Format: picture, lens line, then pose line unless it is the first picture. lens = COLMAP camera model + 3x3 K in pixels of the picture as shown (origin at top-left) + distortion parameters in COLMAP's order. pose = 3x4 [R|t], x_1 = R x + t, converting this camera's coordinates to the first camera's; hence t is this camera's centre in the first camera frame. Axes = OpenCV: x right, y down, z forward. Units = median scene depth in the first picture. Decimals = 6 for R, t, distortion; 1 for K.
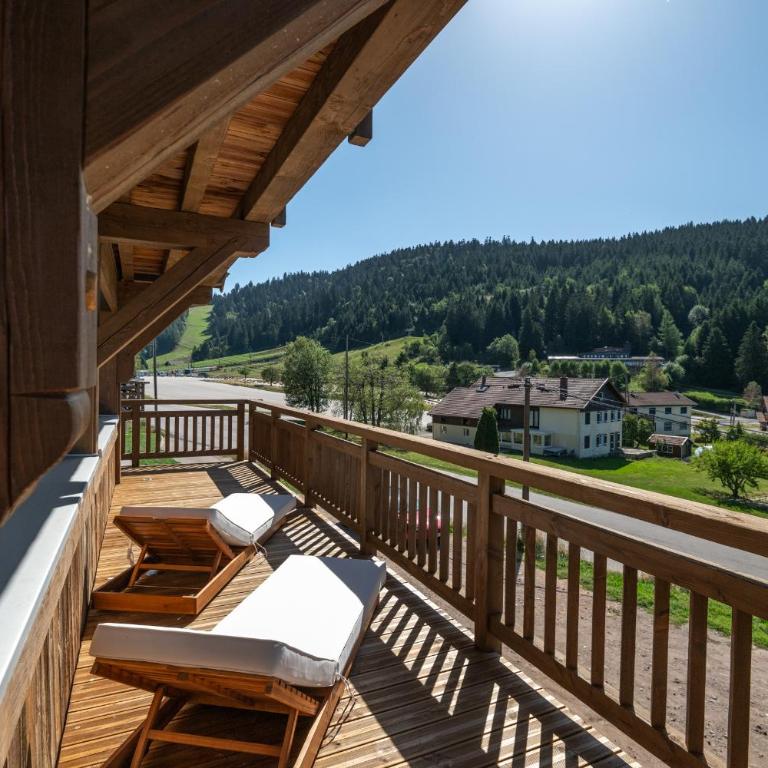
lens RADIAL K [[532.3, 0, 384.0], [0, 532.3, 384.0], [0, 0, 1]] dist [-0.006878, -0.003081]
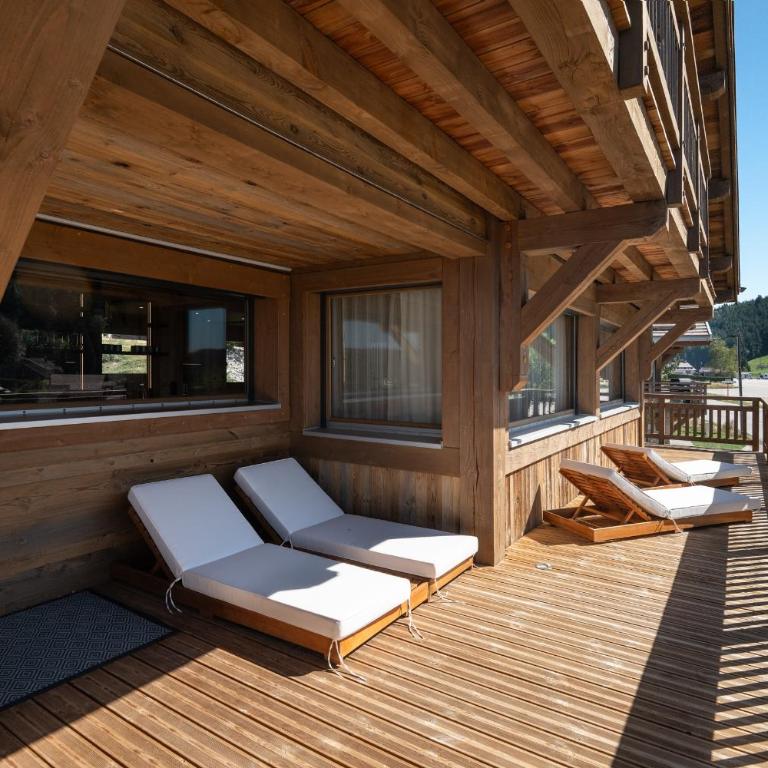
lens RADIAL K [[532.3, 0, 384.0], [0, 532.3, 384.0], [0, 0, 1]] dist [-0.006878, -0.003081]
pose [[0.521520, 0.021886, -0.852958, 0.285072], [-0.025460, 0.999625, 0.010082, 0.008942], [0.852859, 0.016458, 0.521882, -0.270578]]
